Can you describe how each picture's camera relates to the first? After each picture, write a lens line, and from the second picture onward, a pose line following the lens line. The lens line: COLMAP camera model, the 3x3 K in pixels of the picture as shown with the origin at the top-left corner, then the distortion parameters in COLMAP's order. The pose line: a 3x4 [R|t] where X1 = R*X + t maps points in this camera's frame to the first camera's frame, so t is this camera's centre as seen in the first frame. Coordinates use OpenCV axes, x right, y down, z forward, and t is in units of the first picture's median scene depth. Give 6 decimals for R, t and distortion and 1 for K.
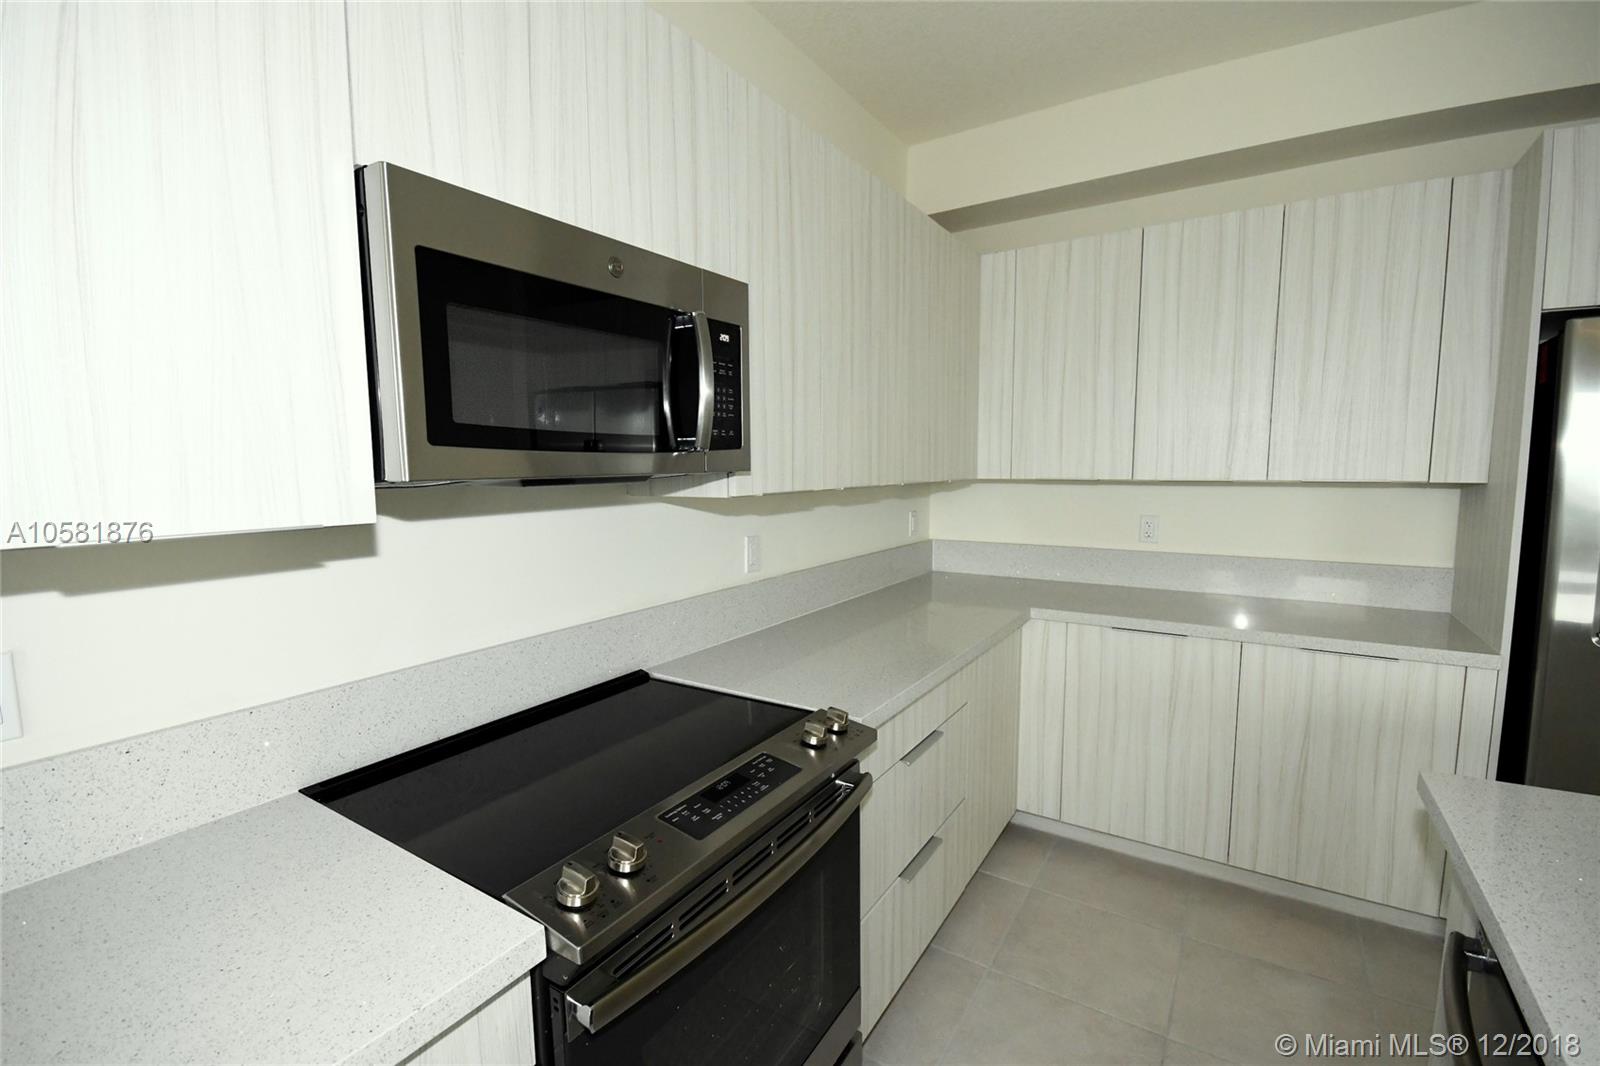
lens RADIAL K [[703.5, 0, 792.2], [0, 703.5, 535.0], [0, 0, 1]] dist [-0.001497, -0.009531]
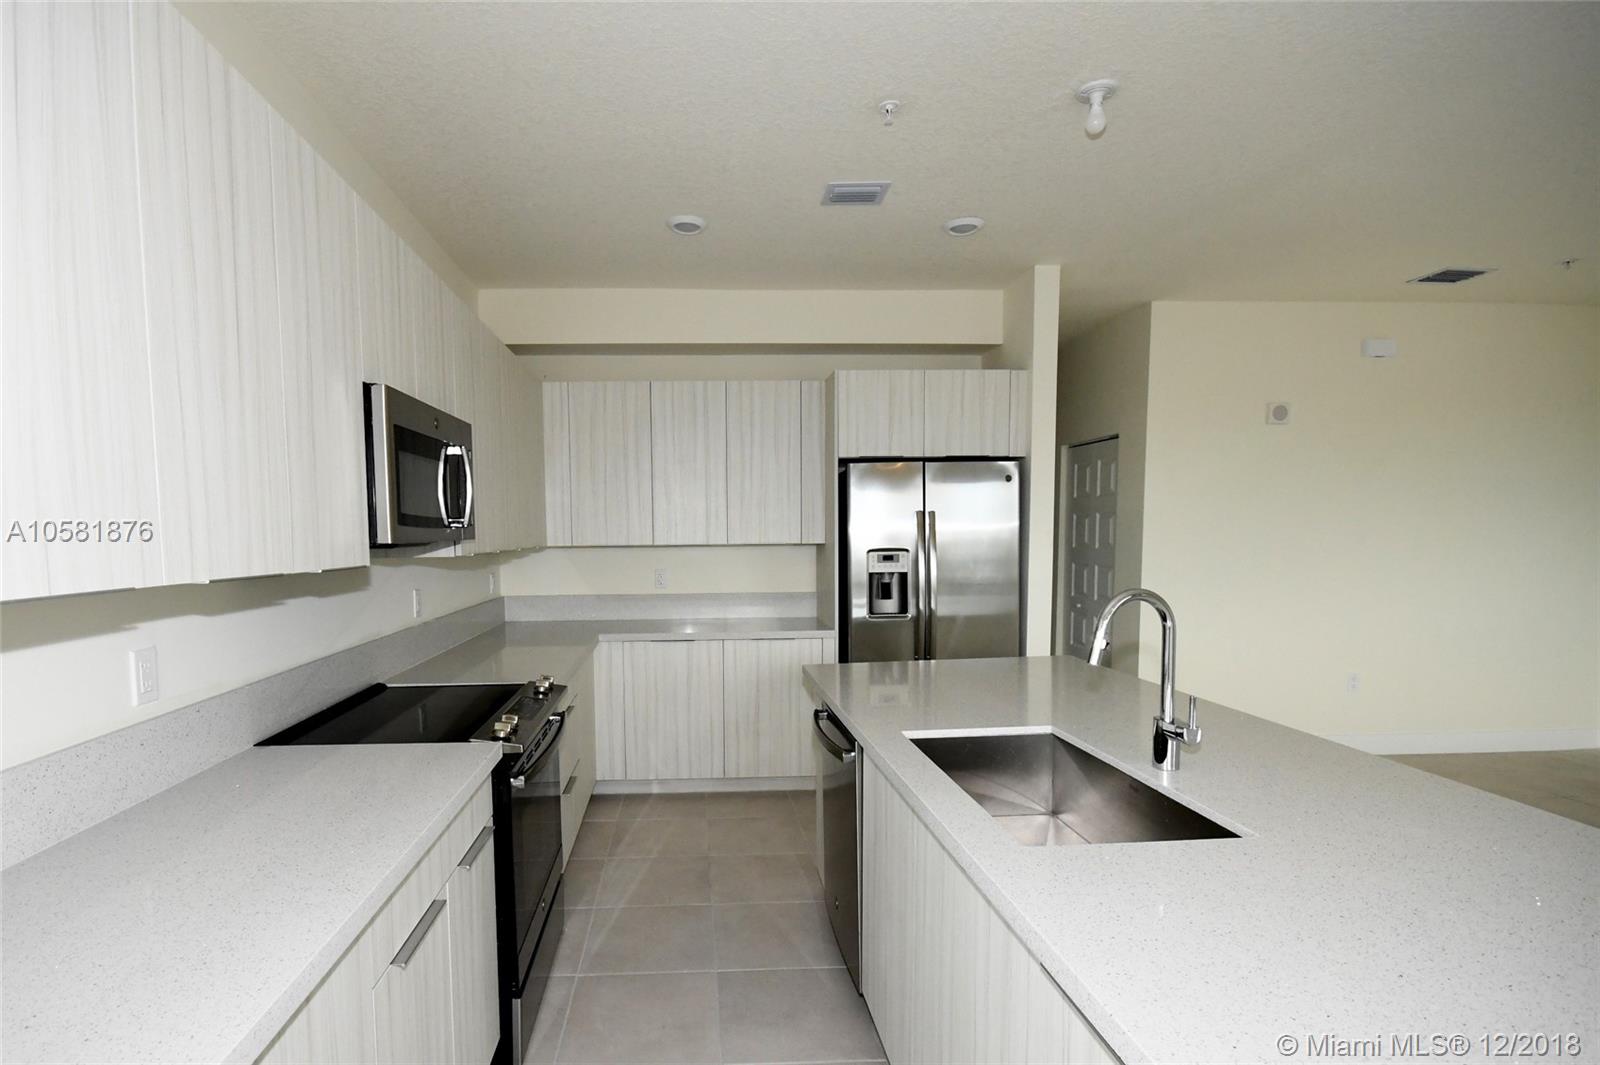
lens RADIAL K [[703.5, 0, 792.2], [0, 703.5, 534.5], [0, 0, 1]] dist [-0.001497, -0.009531]
pose [[0.756174, -0.003468, 0.654362, -0.310479], [0.070844, 0.994542, -0.076595, 0.039803], [-0.650525, 0.104276, 0.752292, -0.371405]]
